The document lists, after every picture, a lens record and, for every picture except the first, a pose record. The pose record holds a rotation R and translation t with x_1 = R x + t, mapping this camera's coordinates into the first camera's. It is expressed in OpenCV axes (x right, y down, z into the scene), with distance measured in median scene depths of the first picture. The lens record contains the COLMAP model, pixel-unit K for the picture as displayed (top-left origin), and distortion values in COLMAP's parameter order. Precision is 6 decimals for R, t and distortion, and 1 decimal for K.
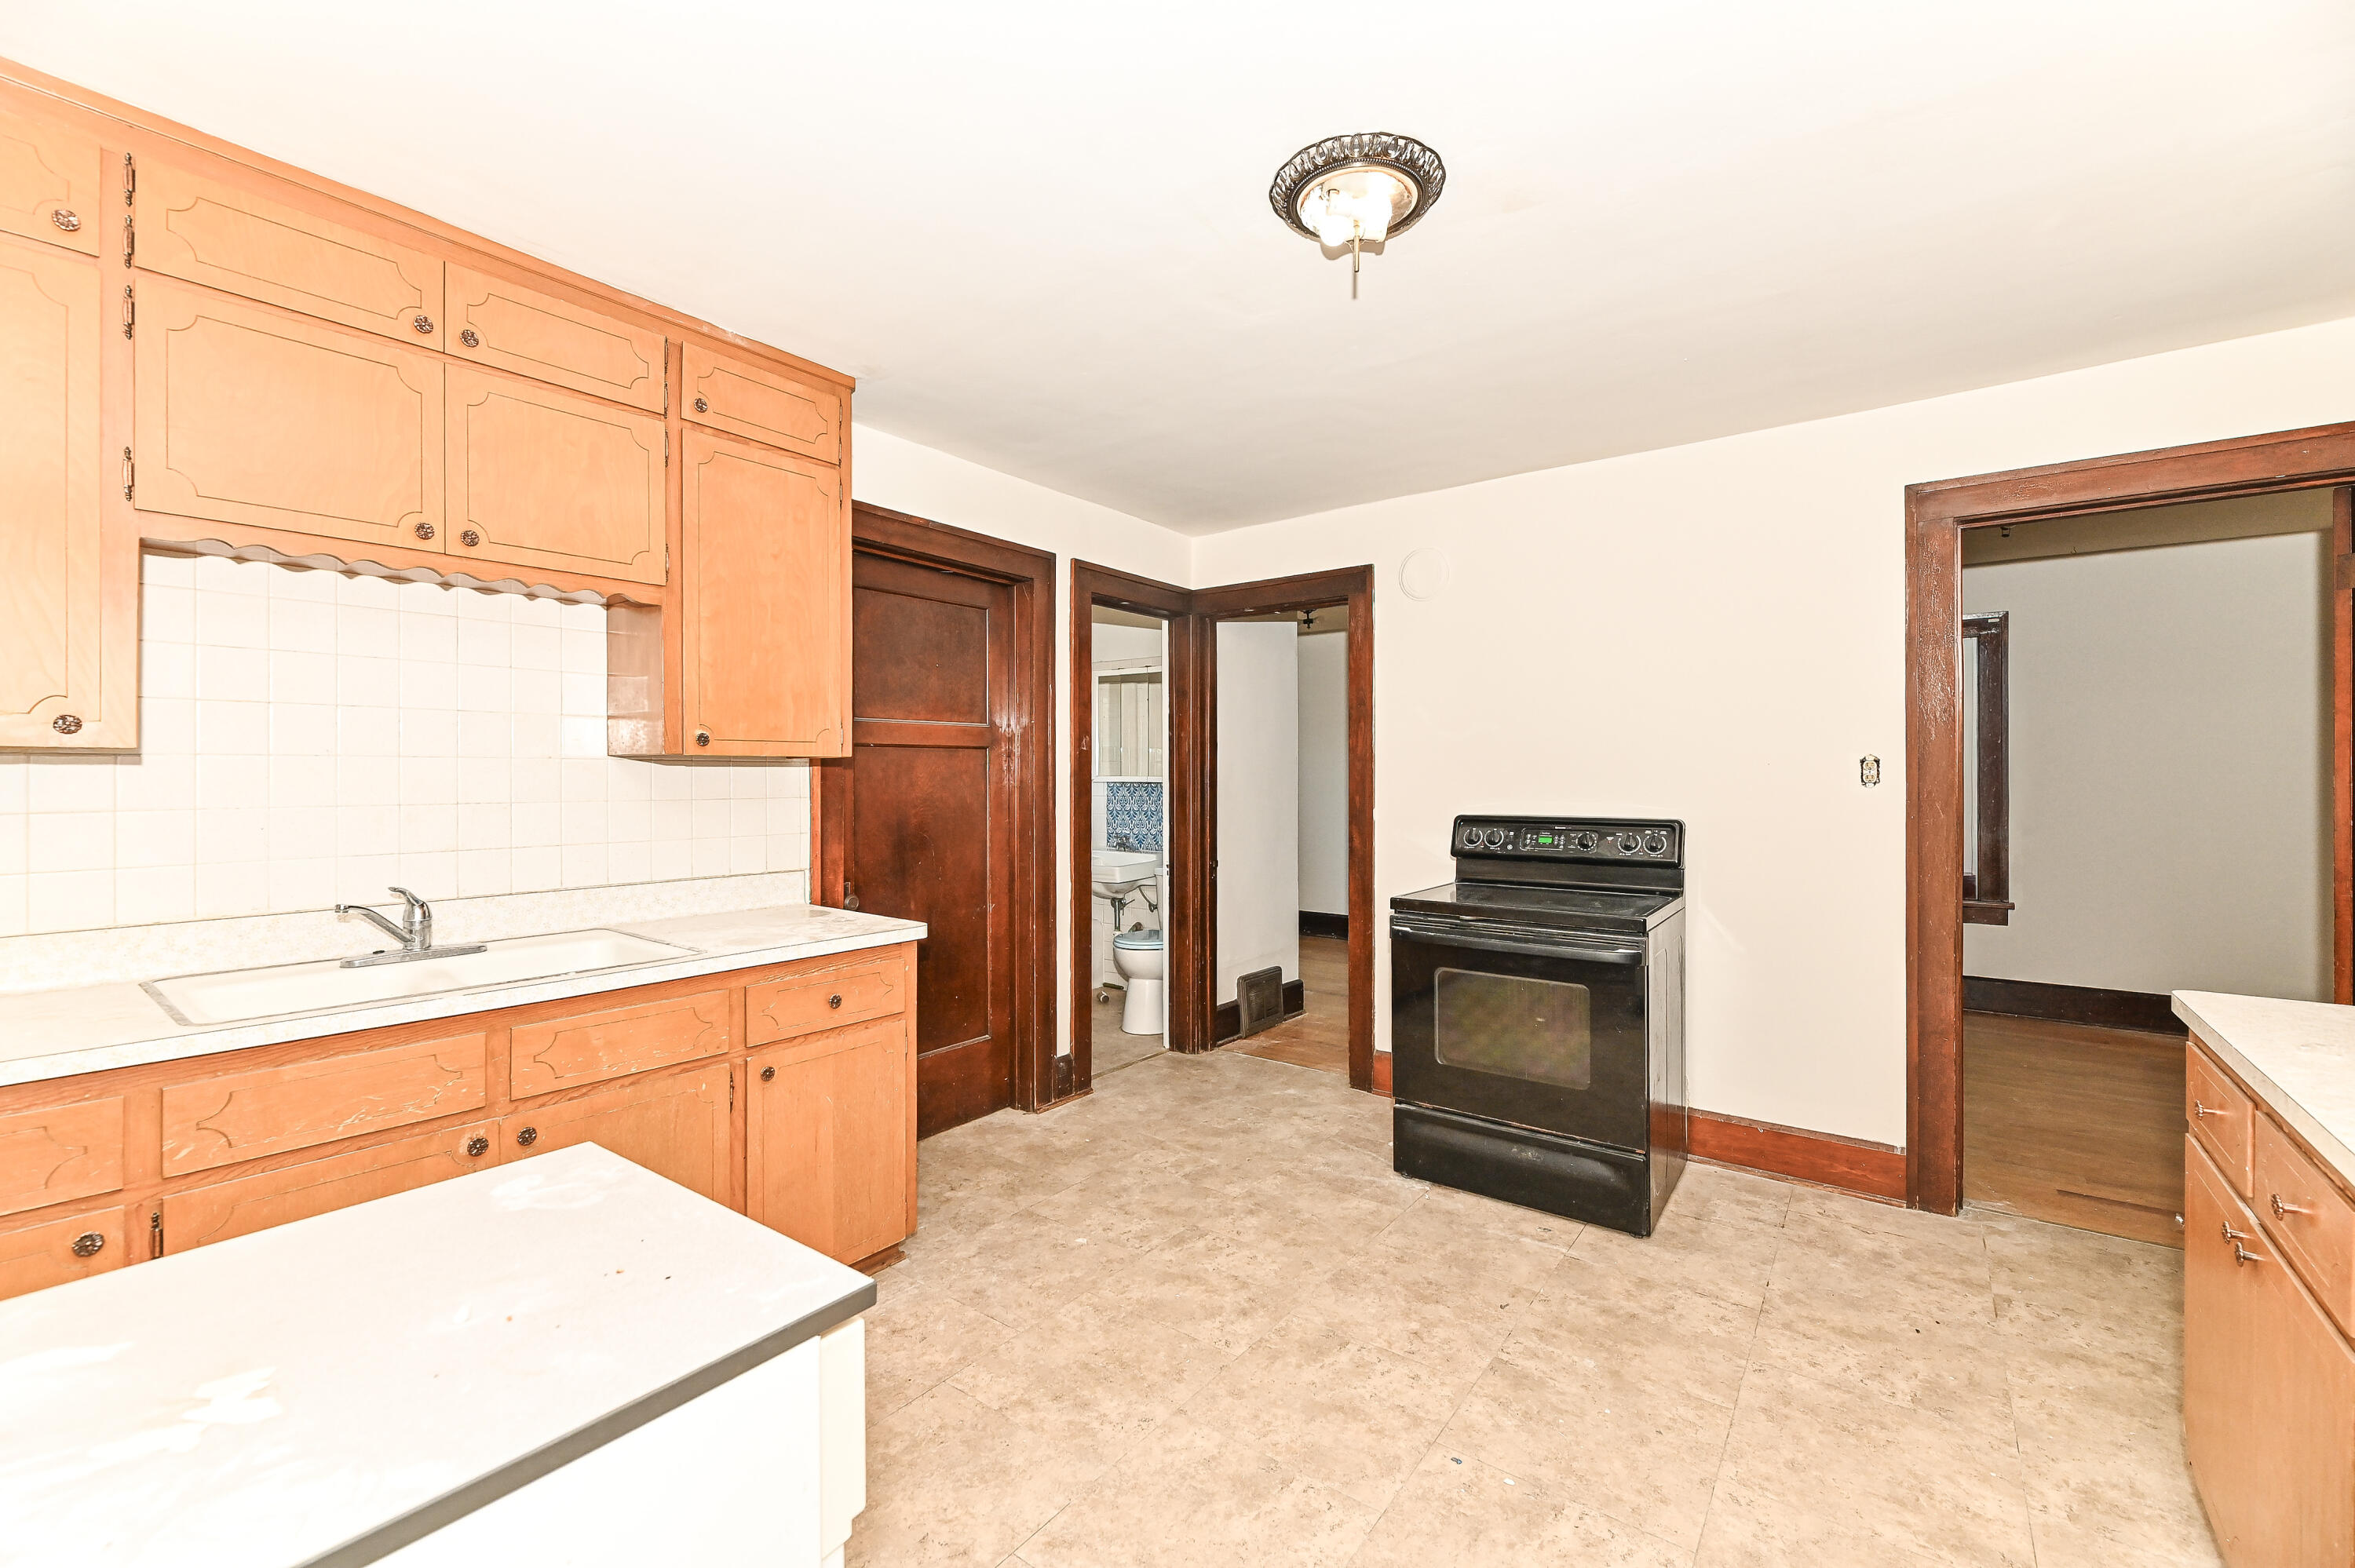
lens RADIAL K [[974.2, 0, 1190.3], [0, 974.2, 773.1], [0, 0, 1]] dist [-0.003383, -0.001730]
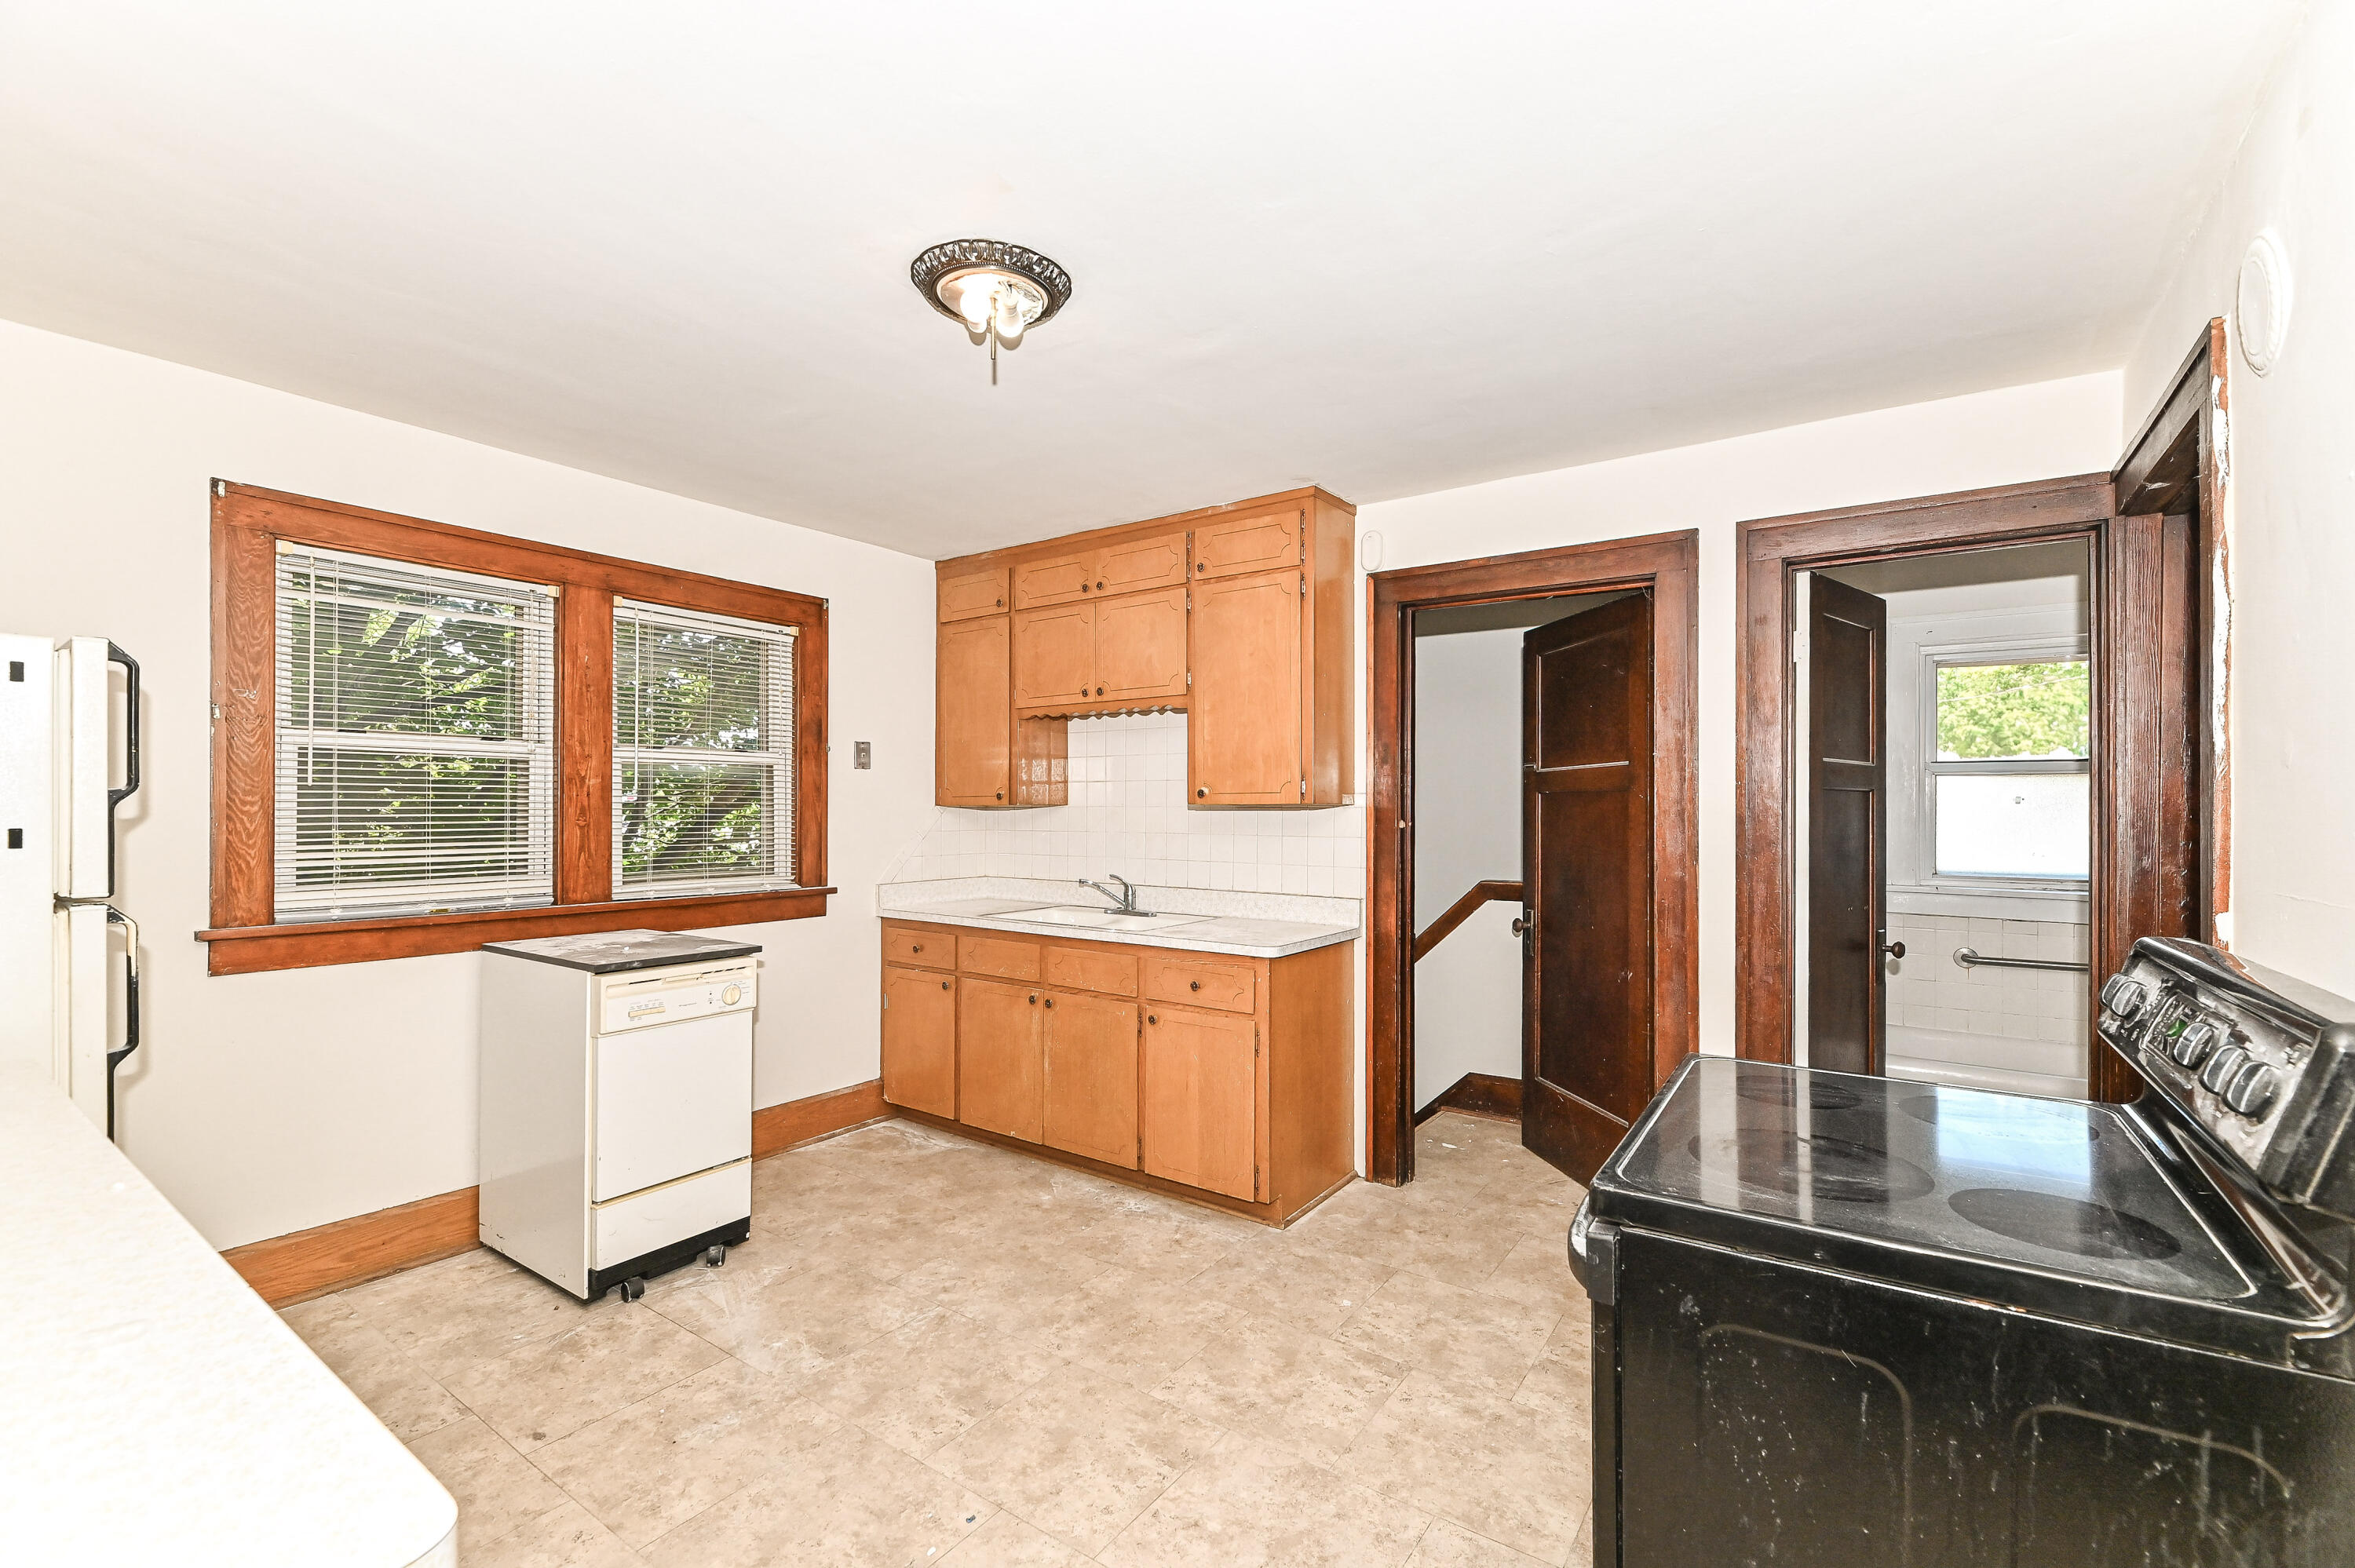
lens RADIAL K [[1030.7, 0, 1184.5], [0, 1030.7, 804.3], [0, 0, 1]] dist [0.001298, 0.000181]
pose [[0.008731, -0.007380, -0.999935, 0.905961], [-0.002215, 0.999970, -0.007399, -0.006043], [0.999959, 0.002279, 0.008714, 0.823909]]
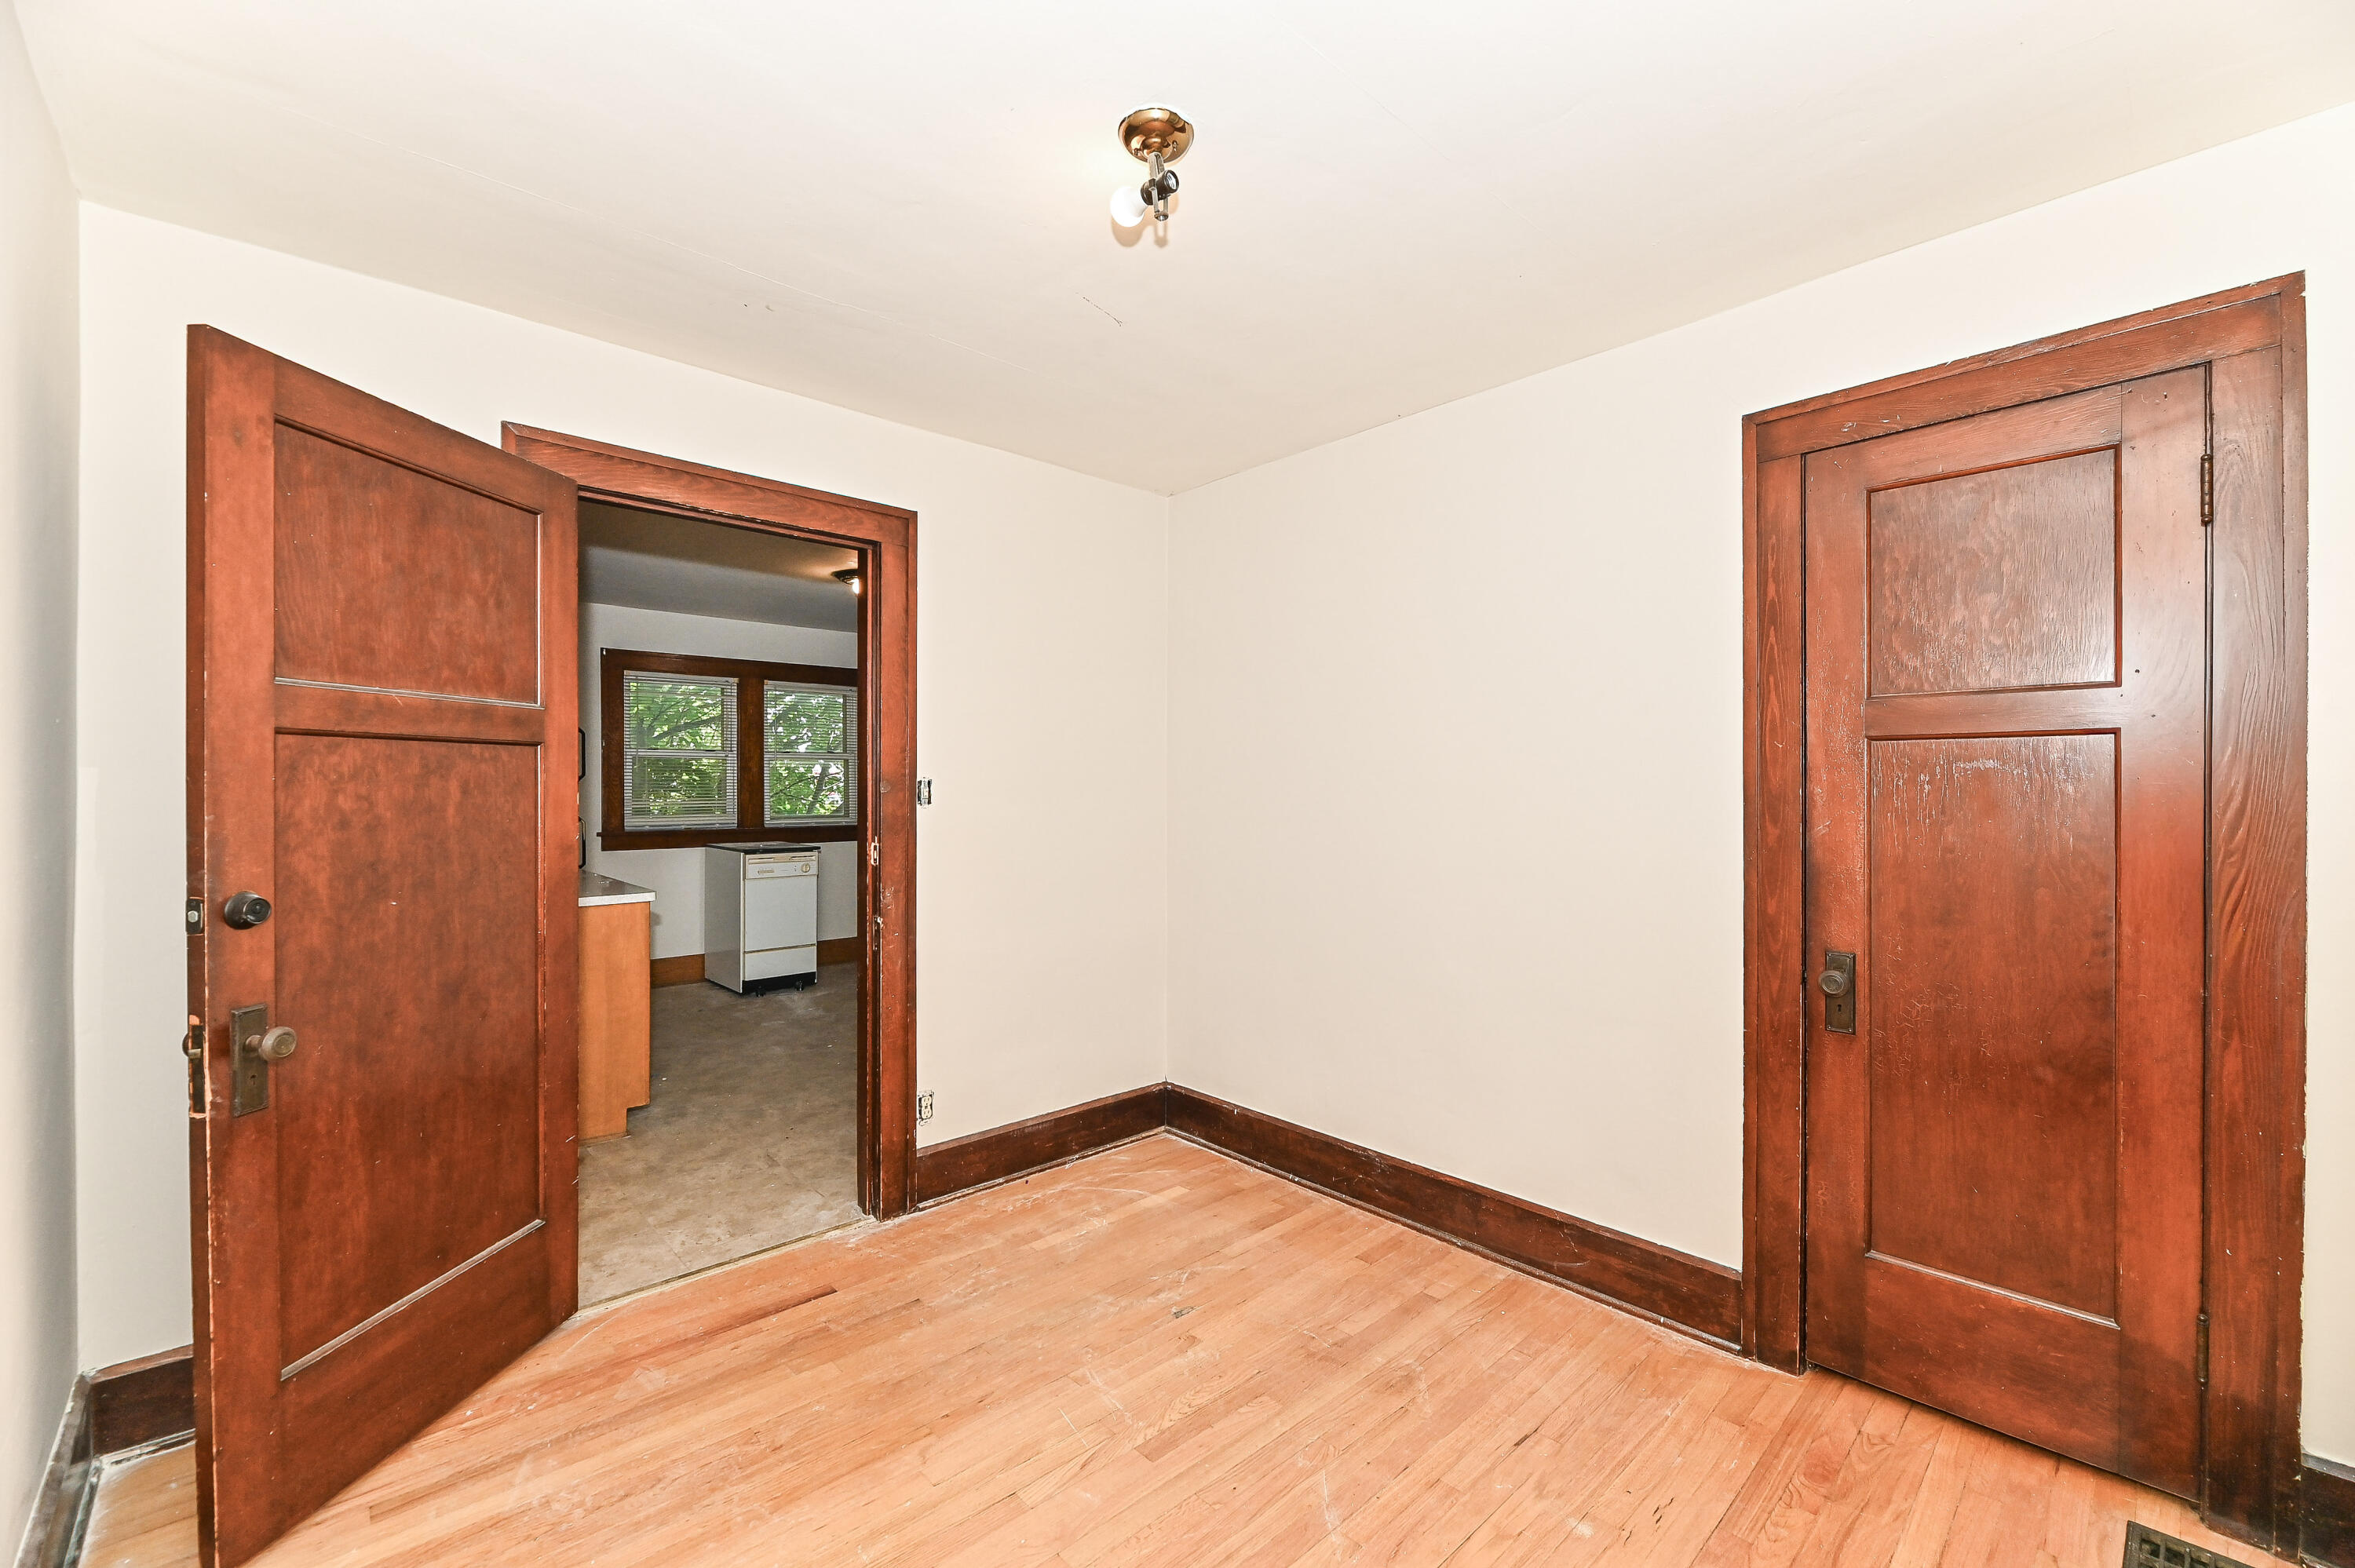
lens RADIAL K [[974.2, 0, 1176.2], [0, 974.2, 779.4], [0, 0, 1]] dist [-0.003383, -0.001730]
pose [[-0.187184, -0.008577, -0.982287, 1.899499], [-0.001271, 0.999963, -0.008489, 0.003539], [0.982324, -0.000340, -0.187188, 1.649569]]
